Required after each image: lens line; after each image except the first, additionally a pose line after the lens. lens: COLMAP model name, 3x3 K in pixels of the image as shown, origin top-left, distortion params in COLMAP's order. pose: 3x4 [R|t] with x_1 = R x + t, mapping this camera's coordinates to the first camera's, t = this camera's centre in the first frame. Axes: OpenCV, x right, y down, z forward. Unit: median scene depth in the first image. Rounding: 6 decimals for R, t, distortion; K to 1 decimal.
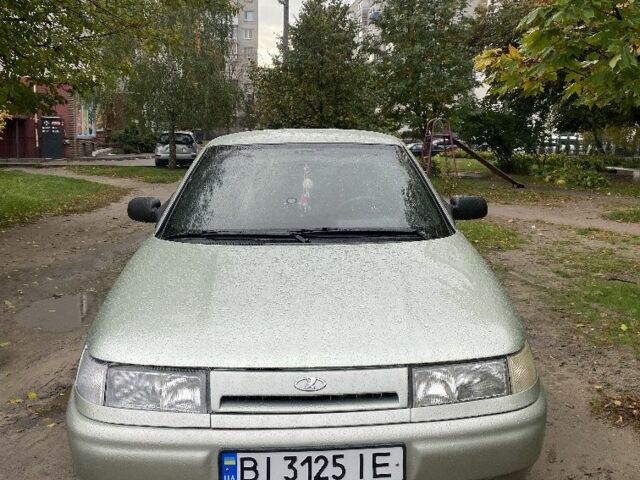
lens RADIAL K [[604.9, 0, 320.7], [0, 604.9, 243.4], [0, 0, 1]] dist [-0.001319, 0.000000]
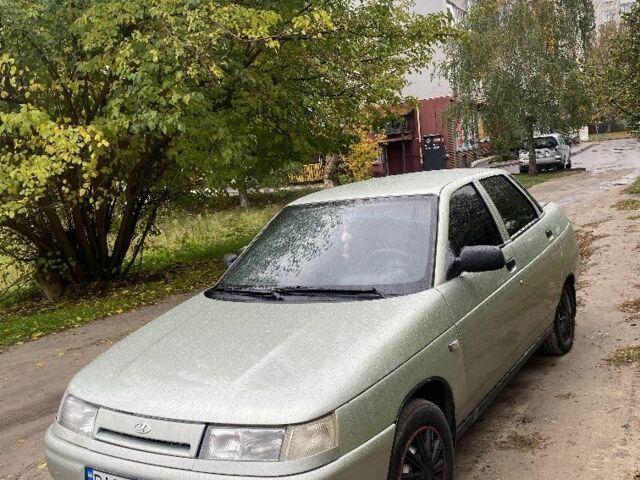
lens RADIAL K [[604.9, 0, 319.0], [0, 604.9, 241.9], [0, 0, 1]] dist [-0.001319, 0.000000]
pose [[0.819799, -0.033824, -0.571652, 0.695787], [0.025978, 0.999423, -0.021880, -0.084742], [0.572062, 0.003087, 0.820204, 0.097806]]
